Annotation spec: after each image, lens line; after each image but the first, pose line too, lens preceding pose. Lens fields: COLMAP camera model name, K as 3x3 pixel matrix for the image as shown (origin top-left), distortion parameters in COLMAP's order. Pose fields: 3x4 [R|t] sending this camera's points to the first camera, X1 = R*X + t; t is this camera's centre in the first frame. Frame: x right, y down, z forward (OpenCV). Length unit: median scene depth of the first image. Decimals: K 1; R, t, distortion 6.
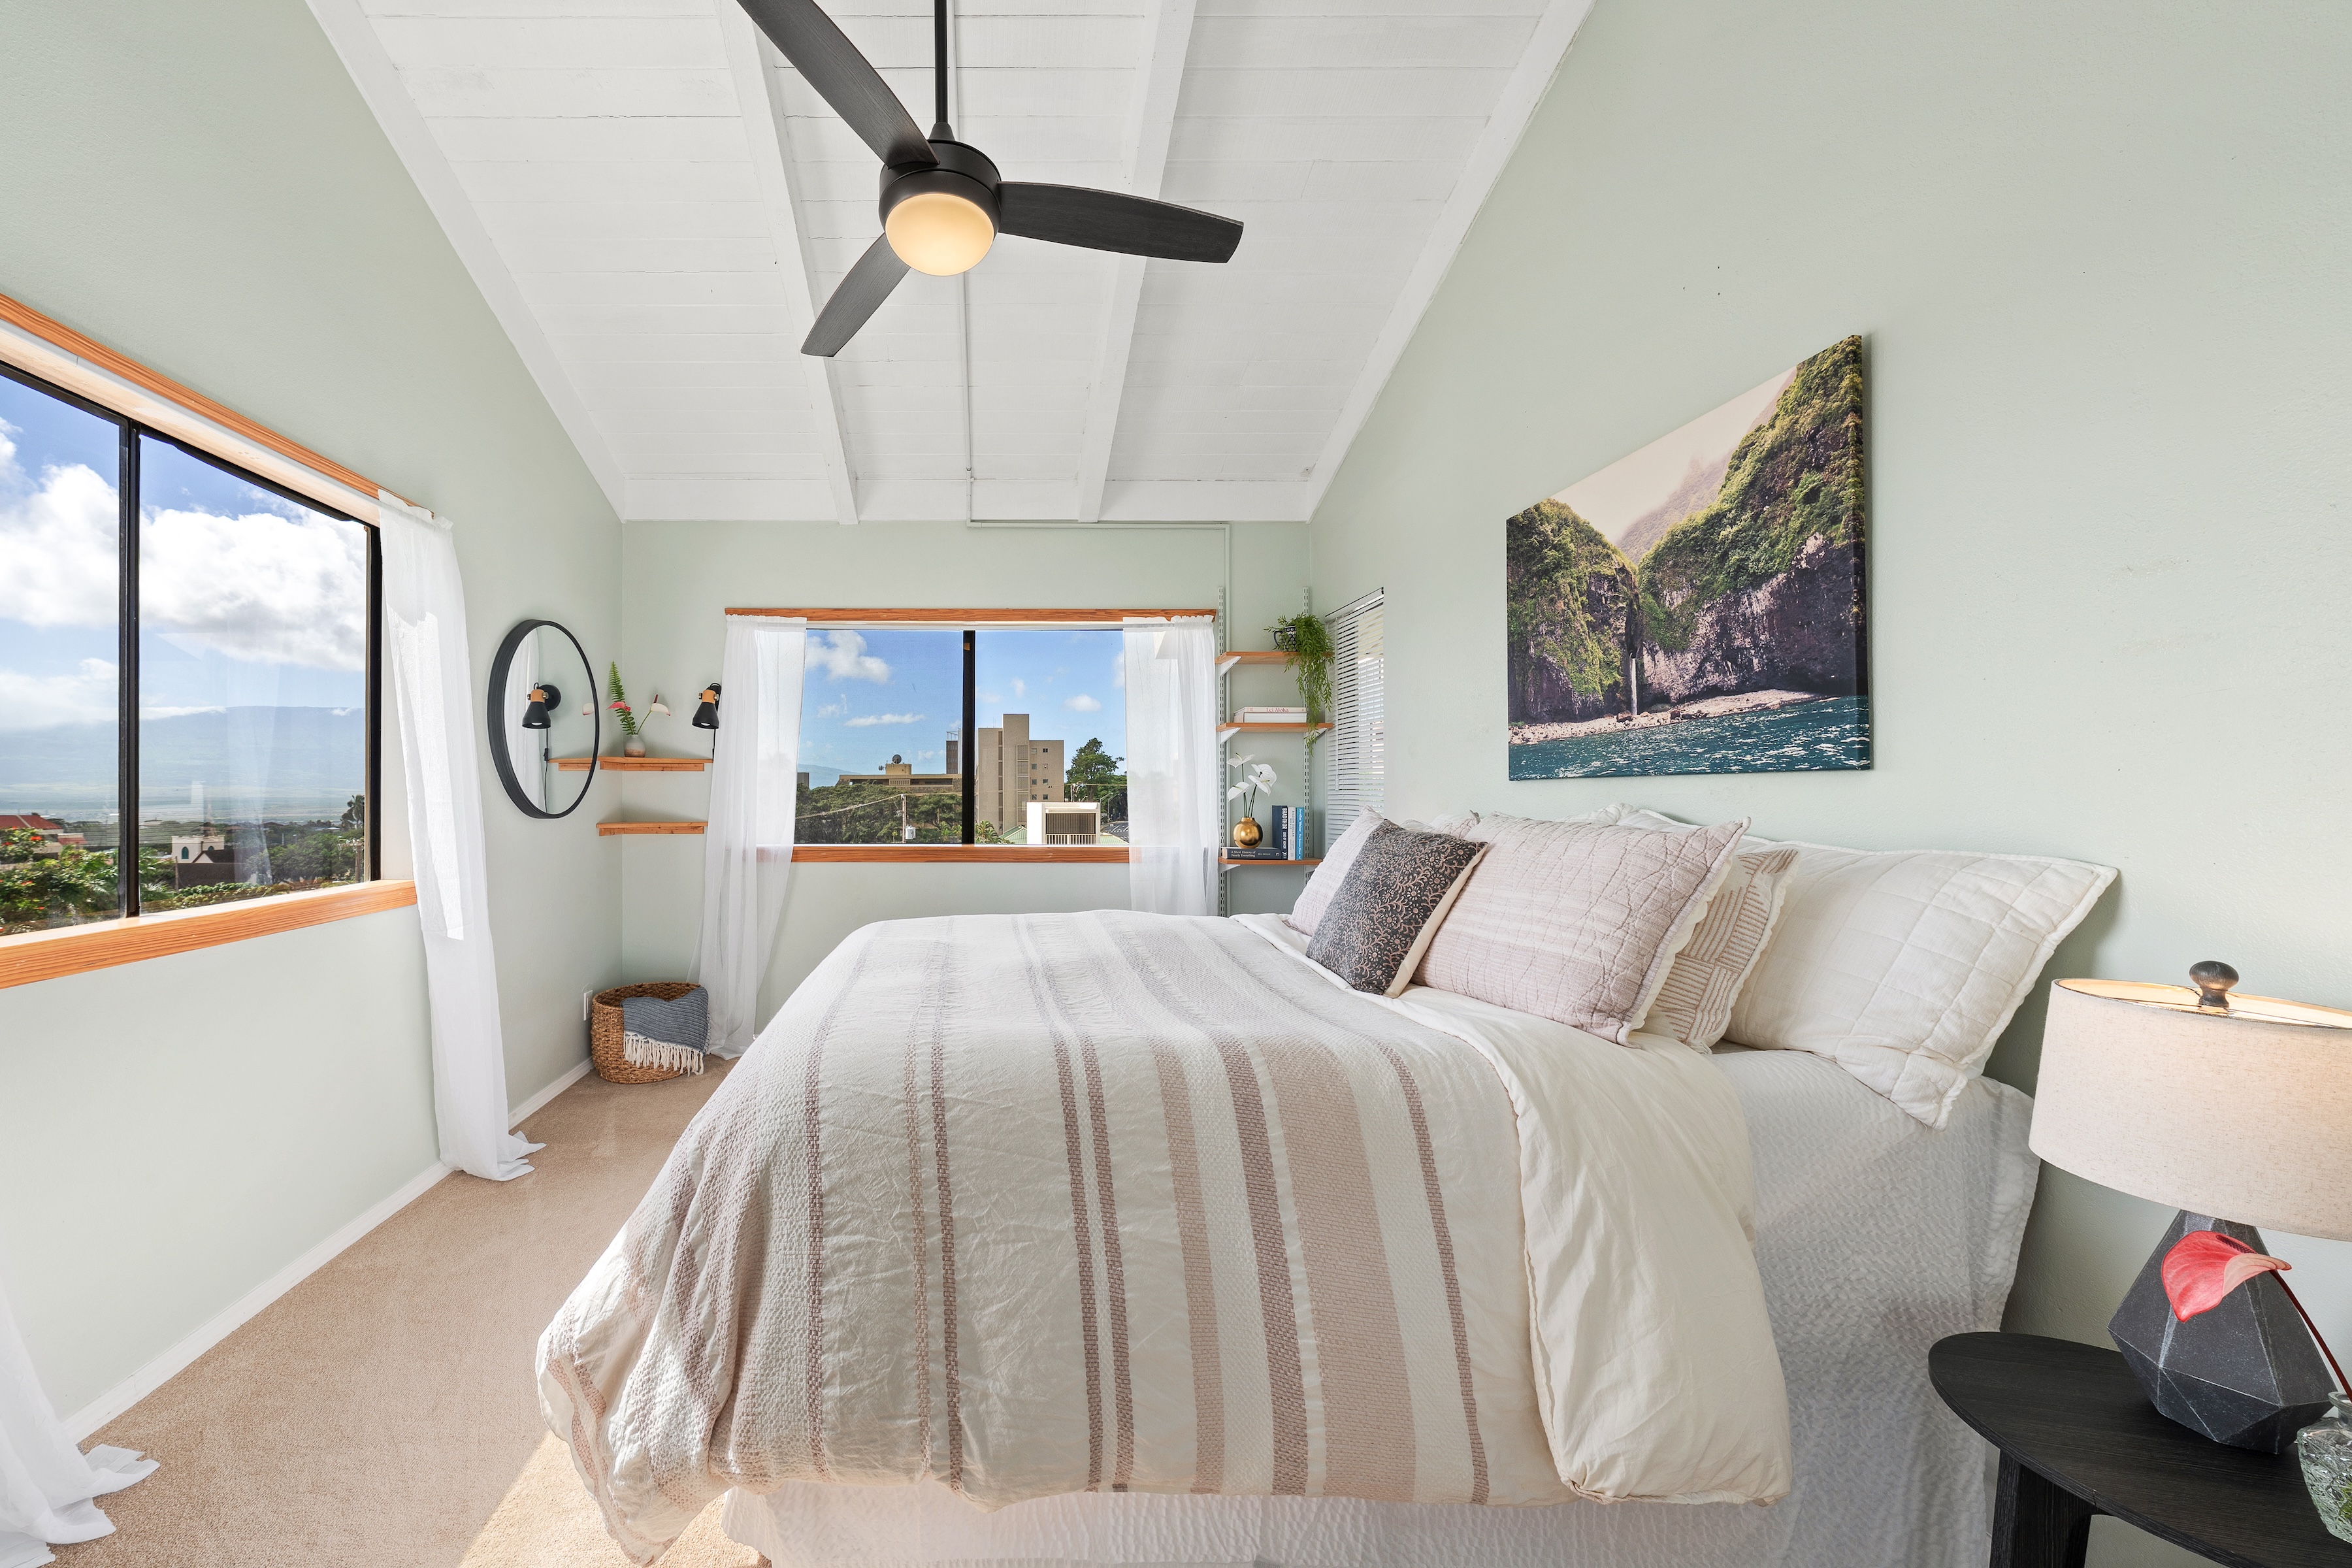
lens RADIAL K [[856.4, 0, 1021.7], [0, 856.4, 791.6], [0, 0, 1]] dist [-0.004004, 0.000356]
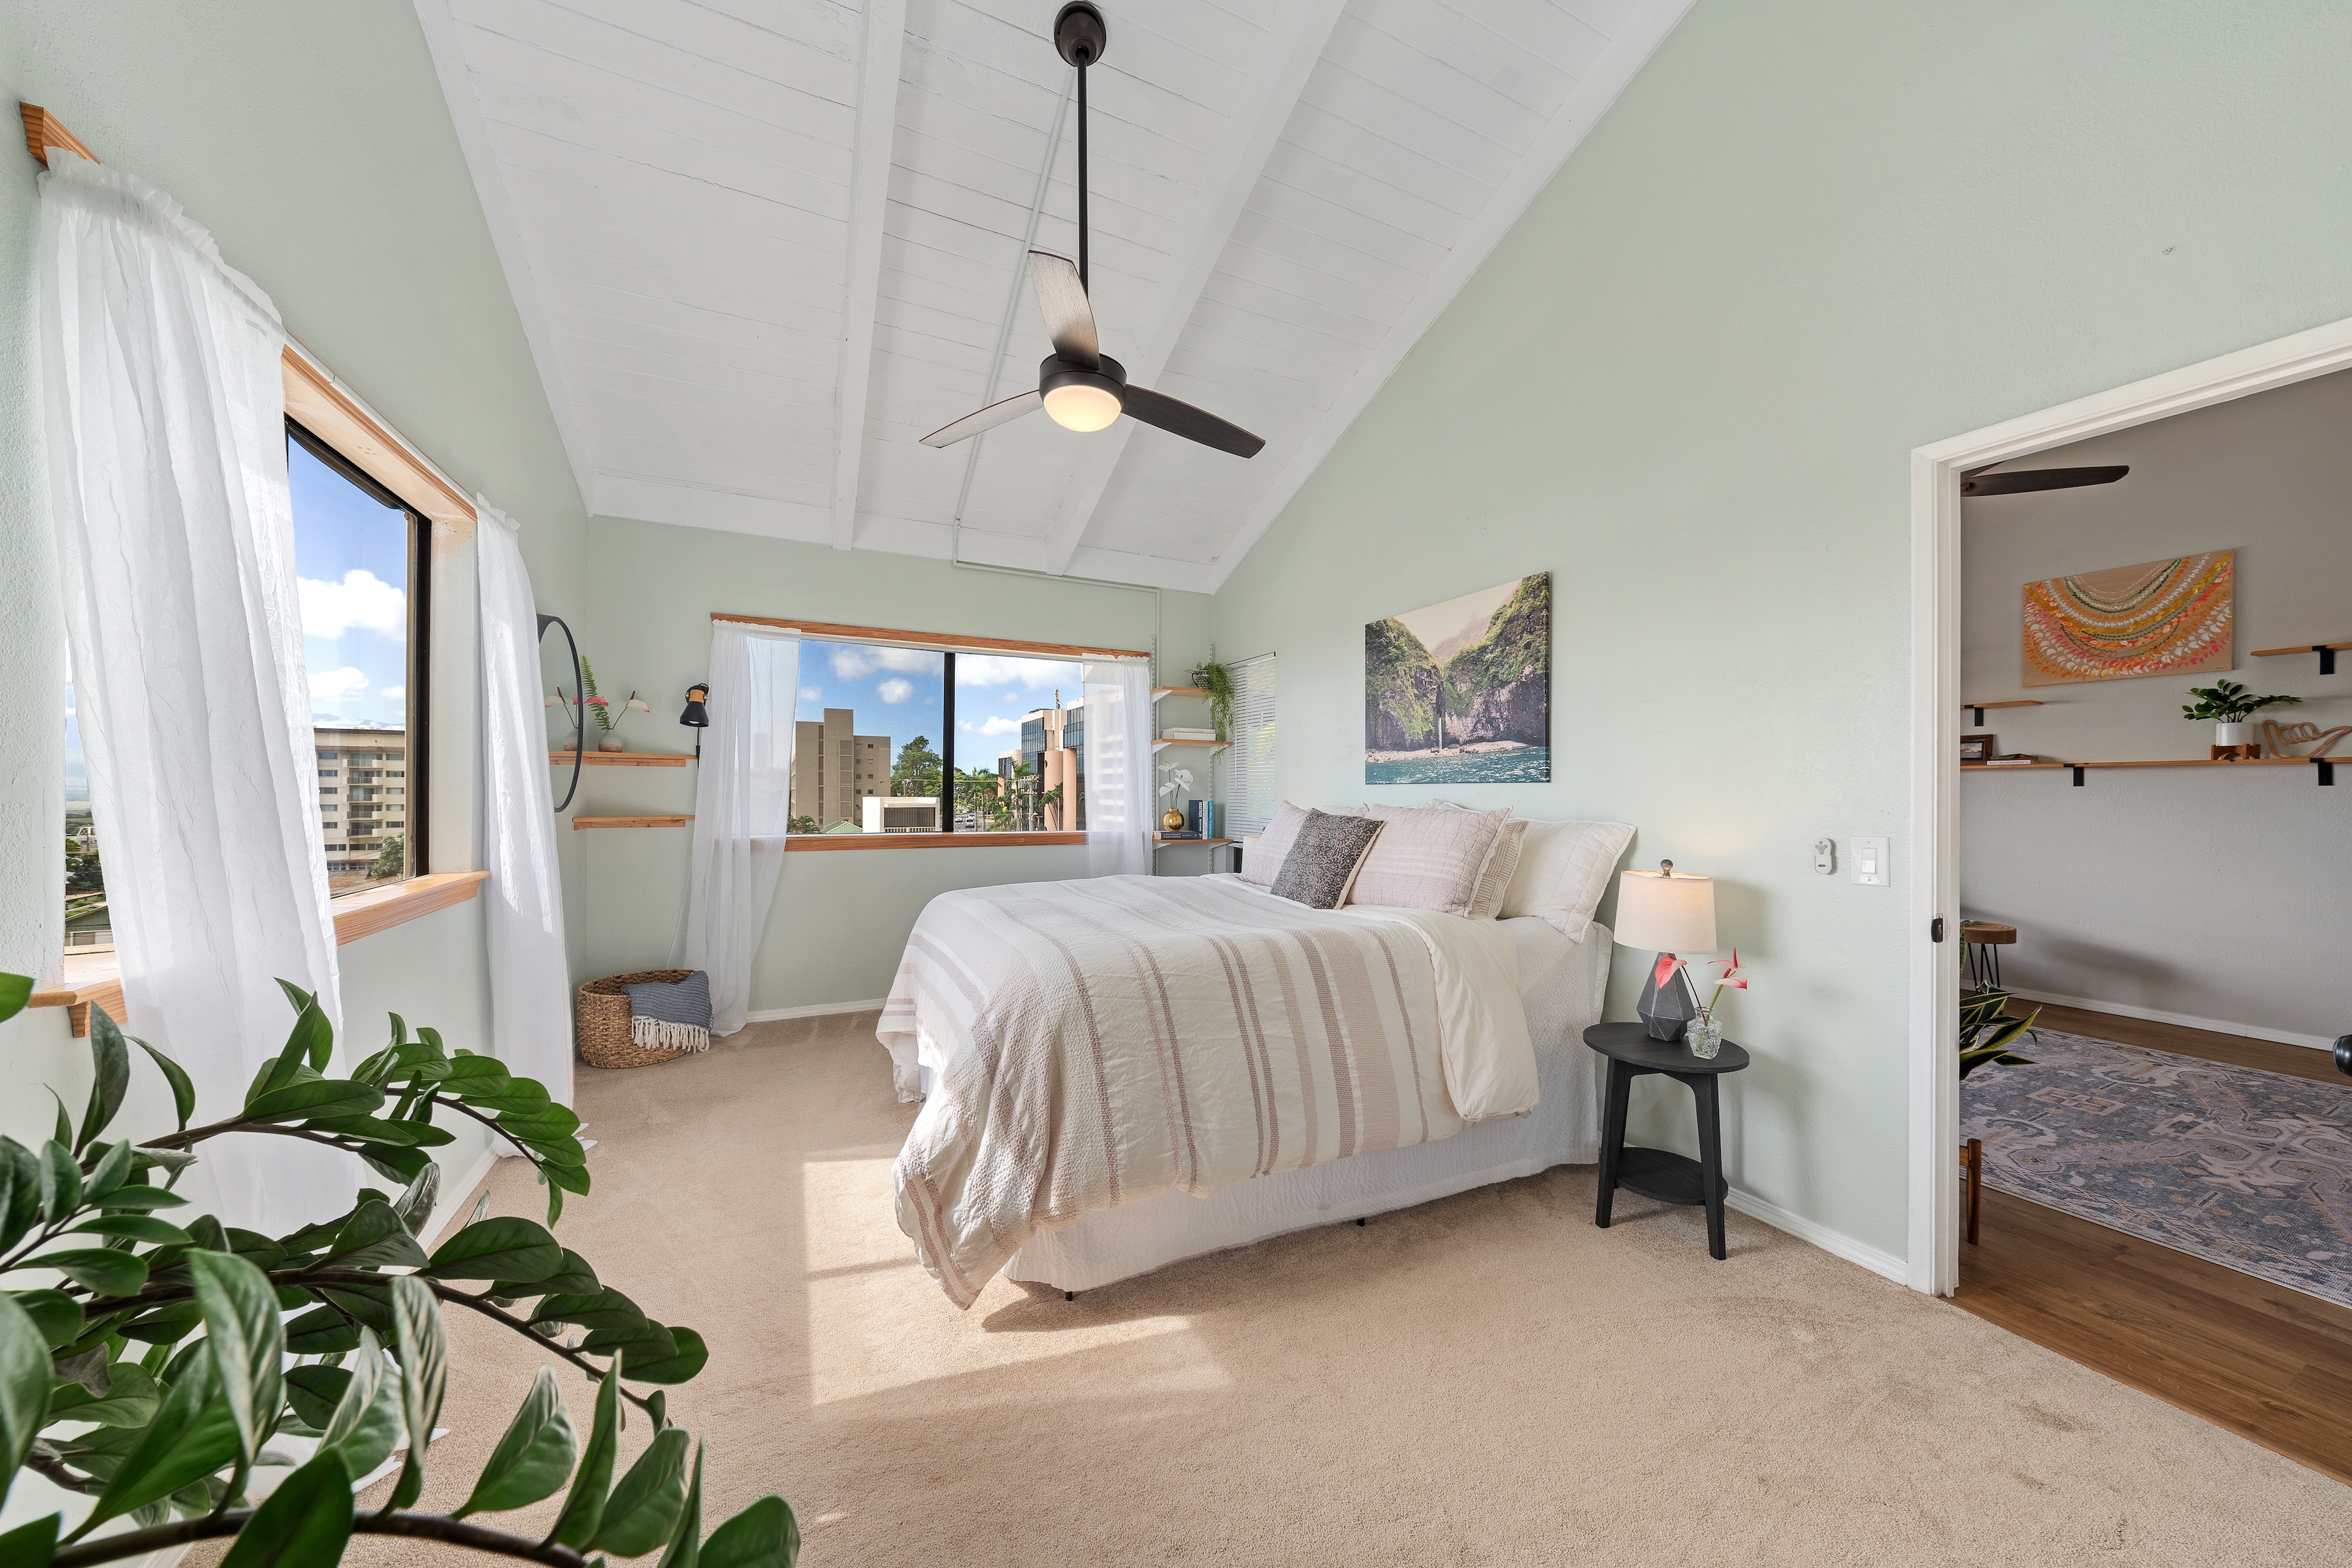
lens RADIAL K [[775.4, 0, 1200.0], [0, 775.4, 791.5], [0, 0, 1]] dist [0.000324, -0.000036]
pose [[0.906424, 0.004897, 0.422341, -0.461924], [-0.007113, 0.999968, 0.003670, -0.003933], [-0.422310, -0.006331, 0.906429, -0.282301]]
